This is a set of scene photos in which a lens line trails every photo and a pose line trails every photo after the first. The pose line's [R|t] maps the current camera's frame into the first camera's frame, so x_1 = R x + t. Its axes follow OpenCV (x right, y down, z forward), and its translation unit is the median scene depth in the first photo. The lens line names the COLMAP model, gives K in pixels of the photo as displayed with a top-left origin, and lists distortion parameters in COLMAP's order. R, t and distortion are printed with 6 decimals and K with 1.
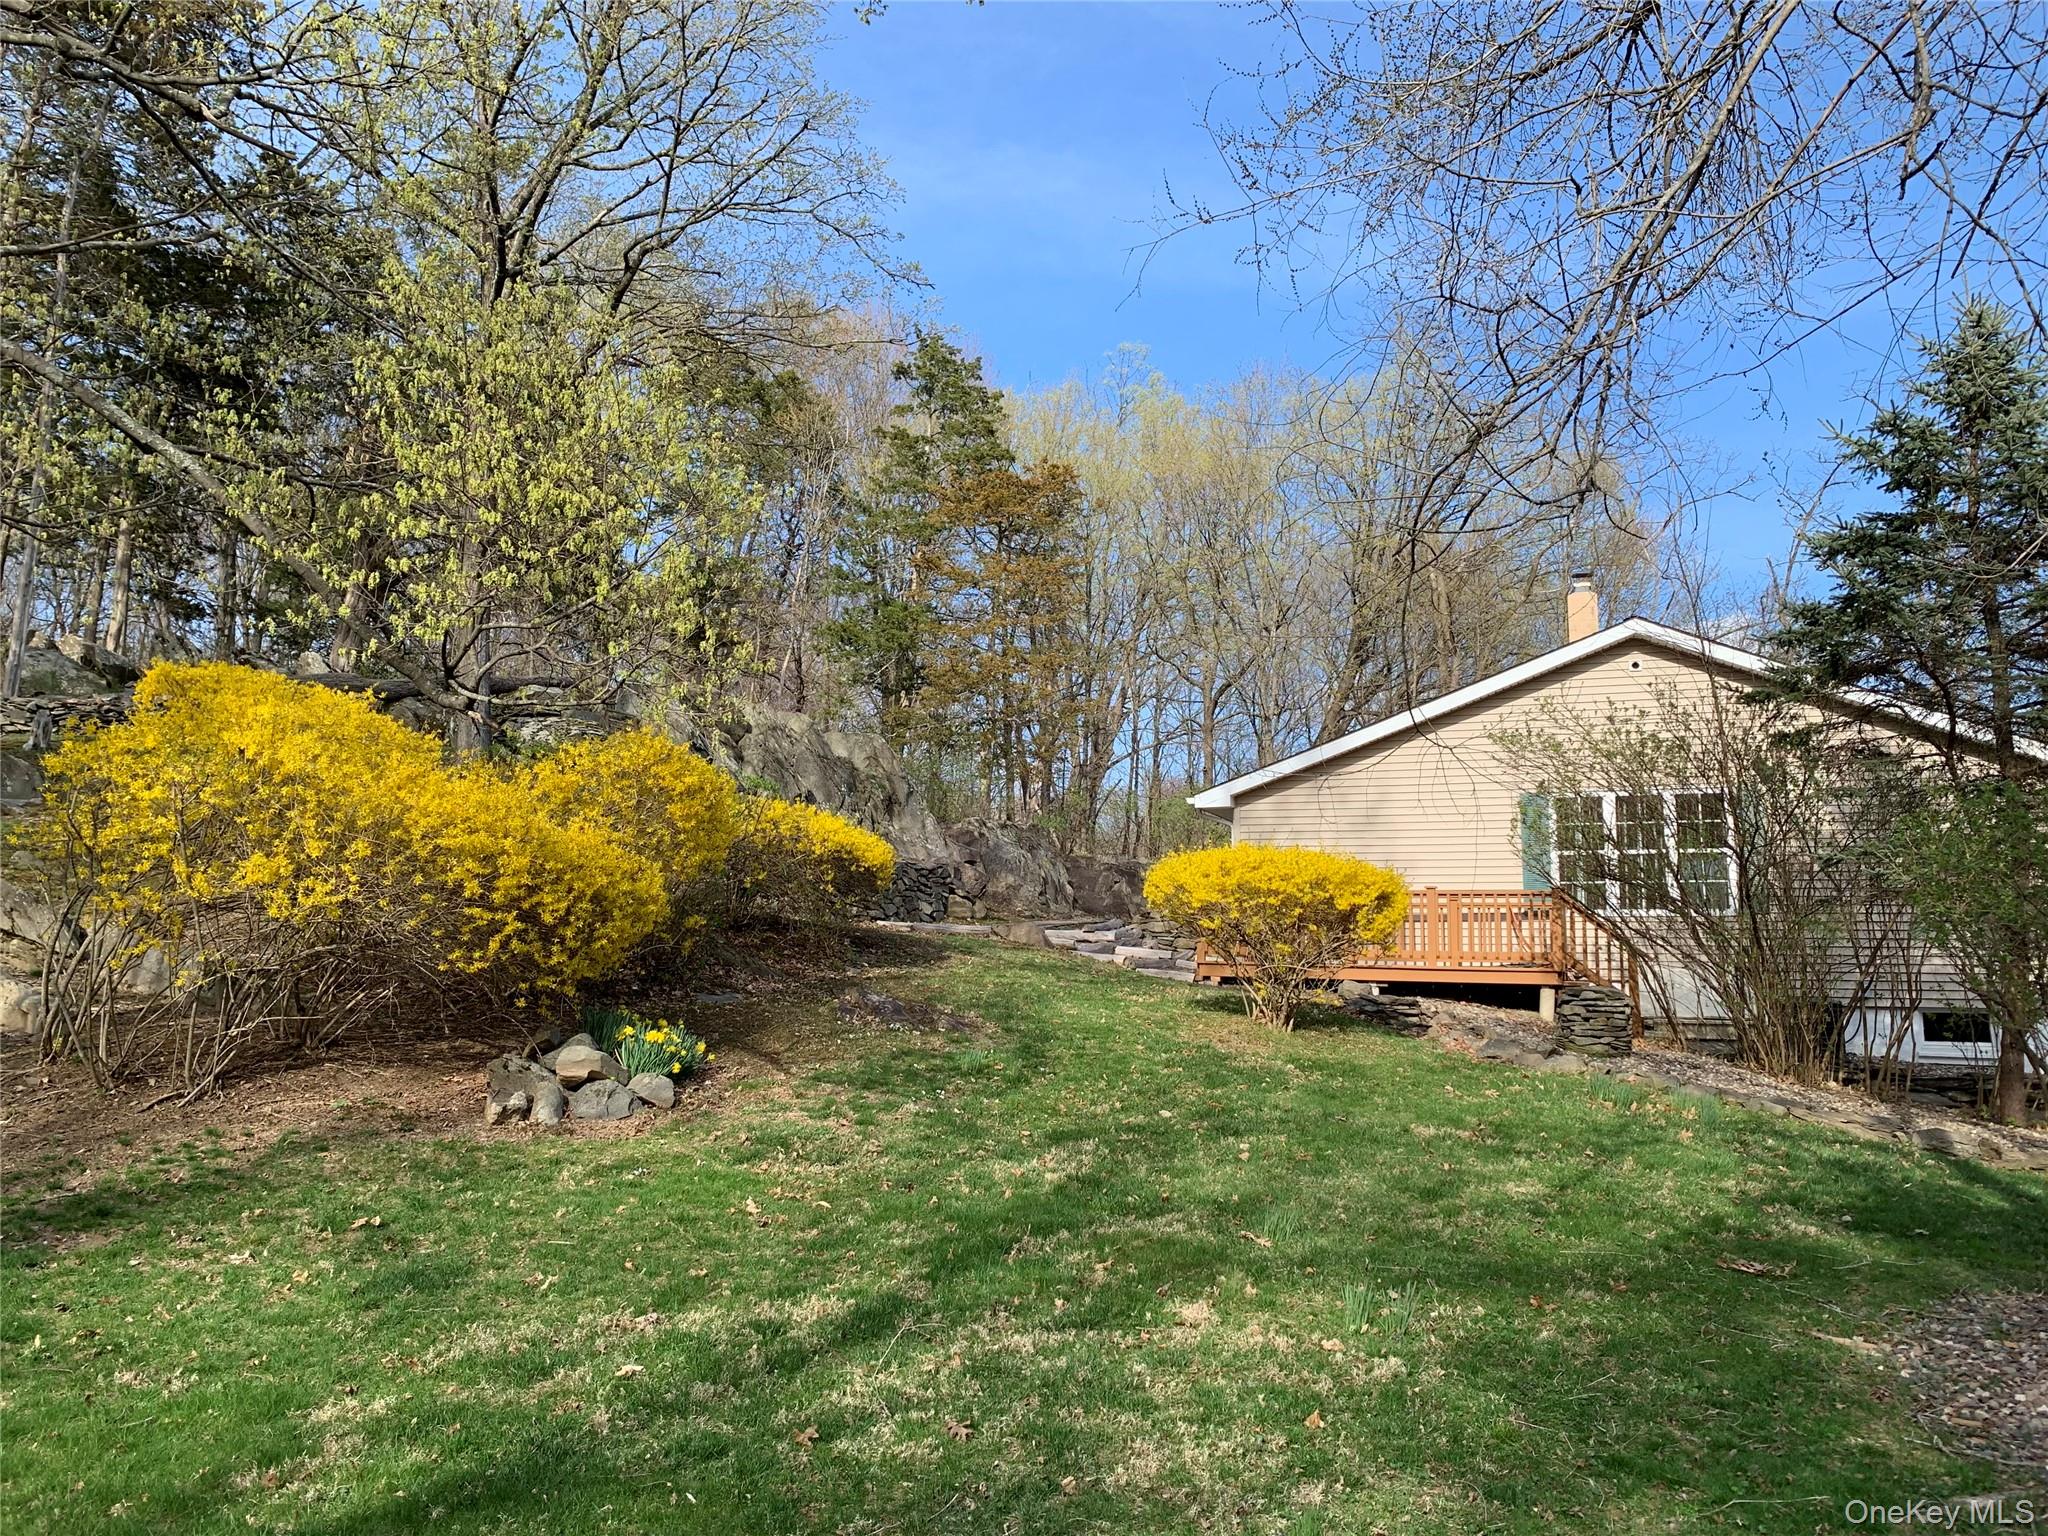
lens RADIAL K [[1546.1, 0, 1014.1], [0, 1546.1, 759.0], [0, 0, 1]] dist [-0.004669, -0.006922]
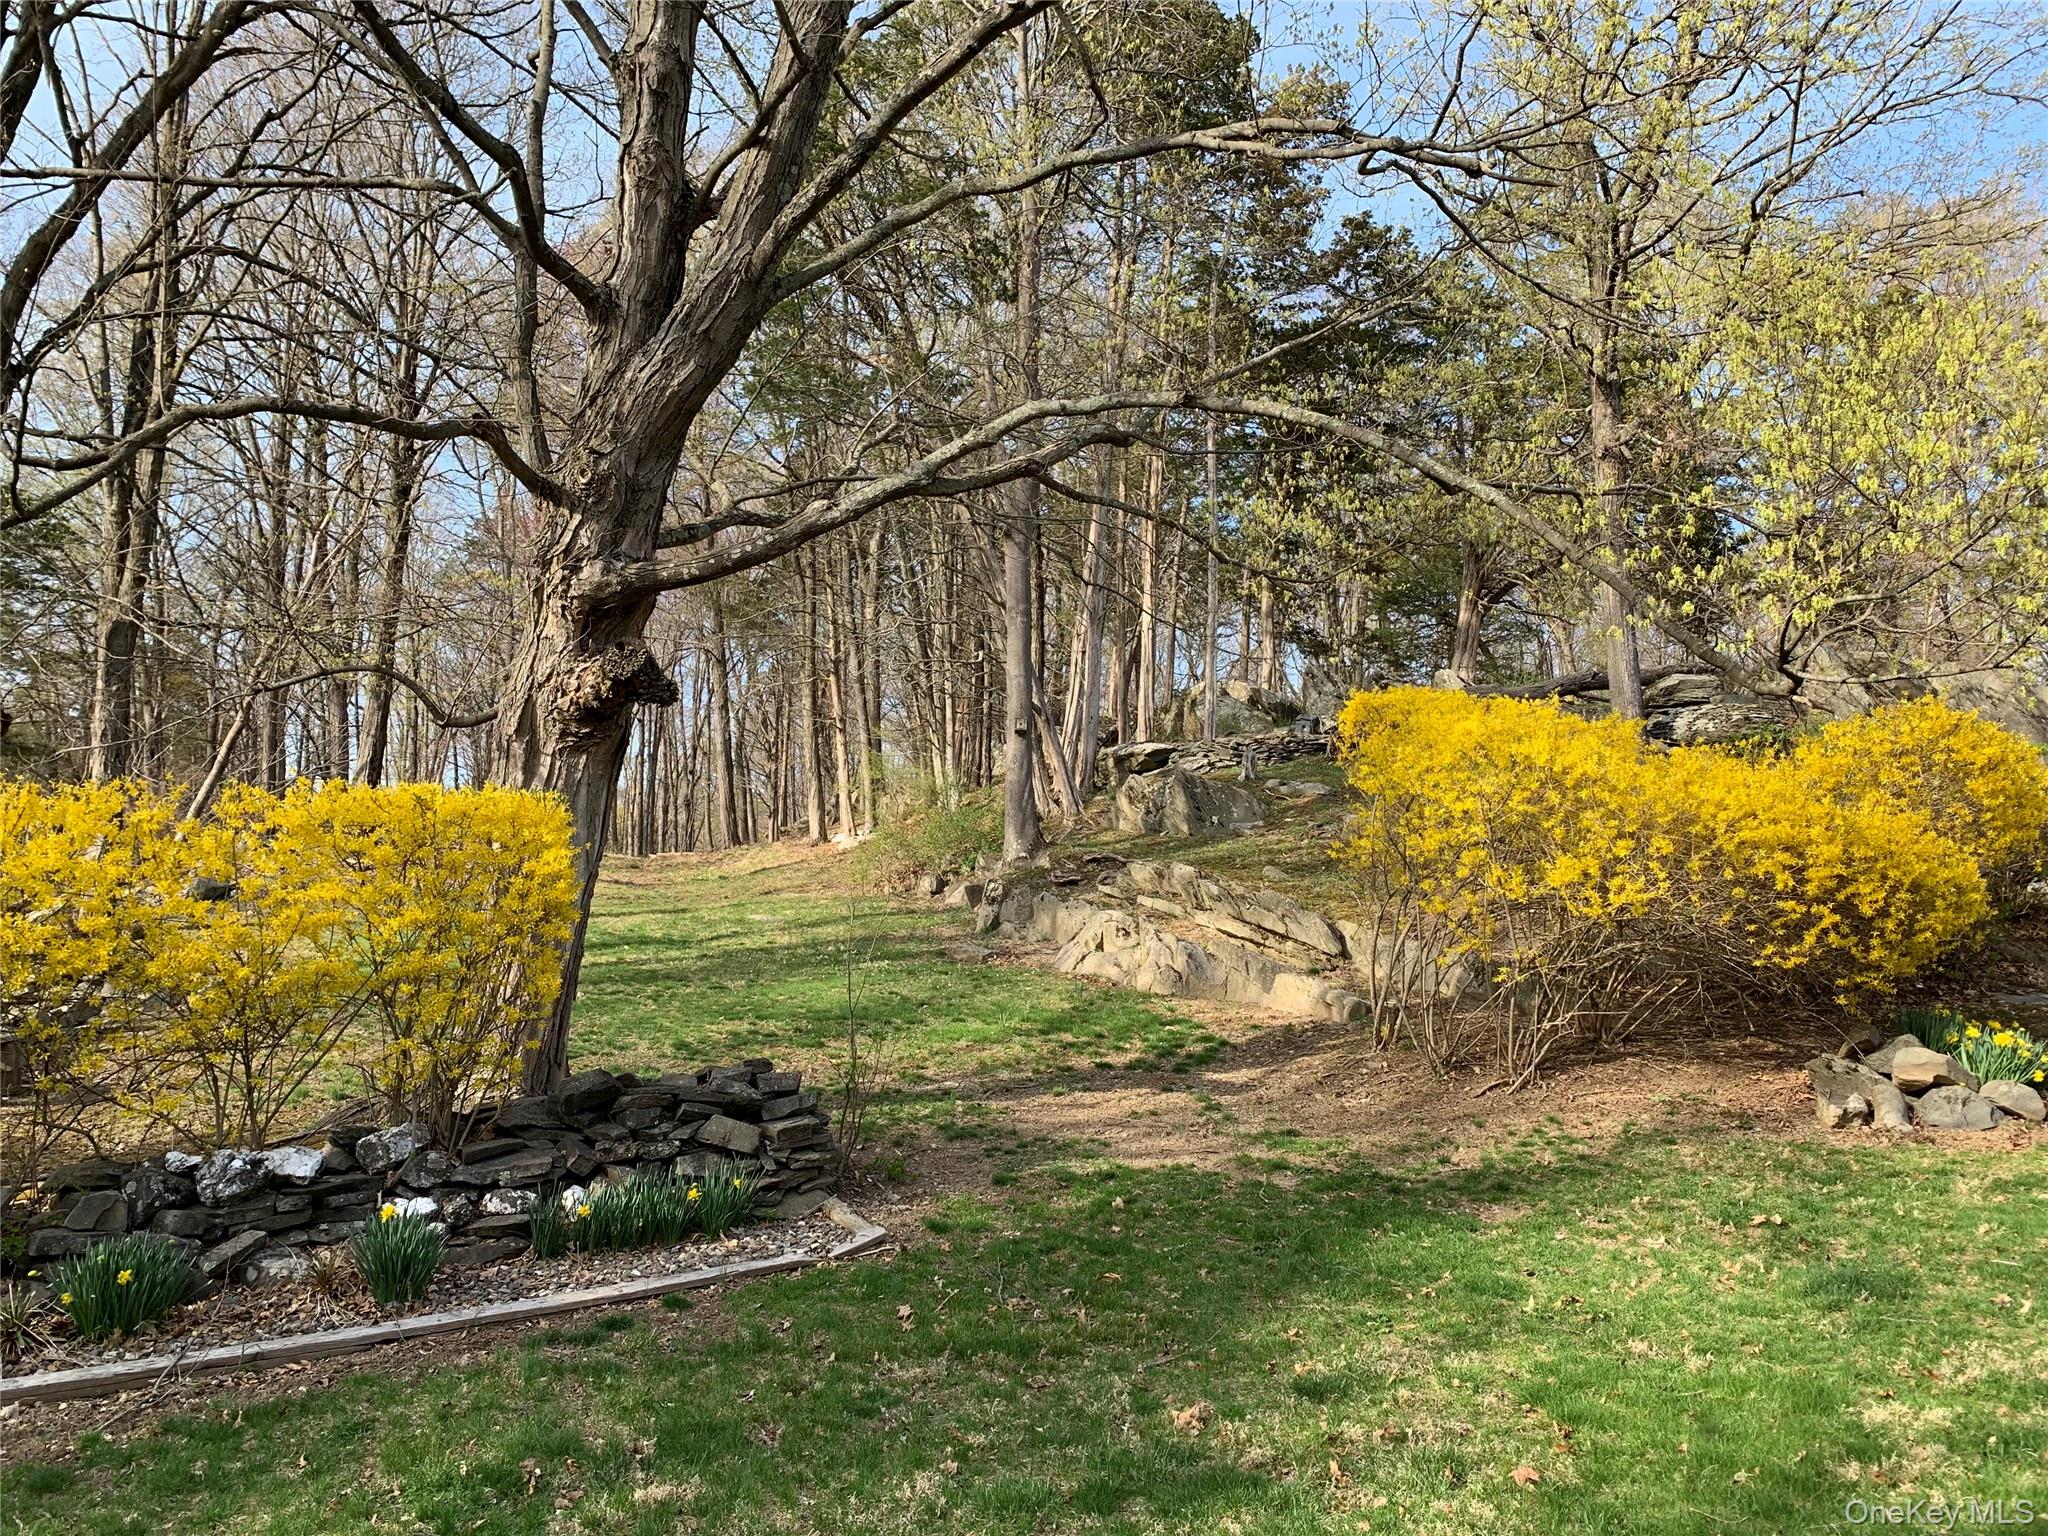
lens RADIAL K [[1547.3, 0, 1024.0], [0, 1547.3, 768.0], [0, 0, 1]] dist [-0.006306, -0.010736]
pose [[0.774275, -0.082742, -0.627416, -0.104768], [0.086604, 0.995942, -0.024467, -0.003662], [0.626895, -0.035393, 0.778300, -0.041426]]
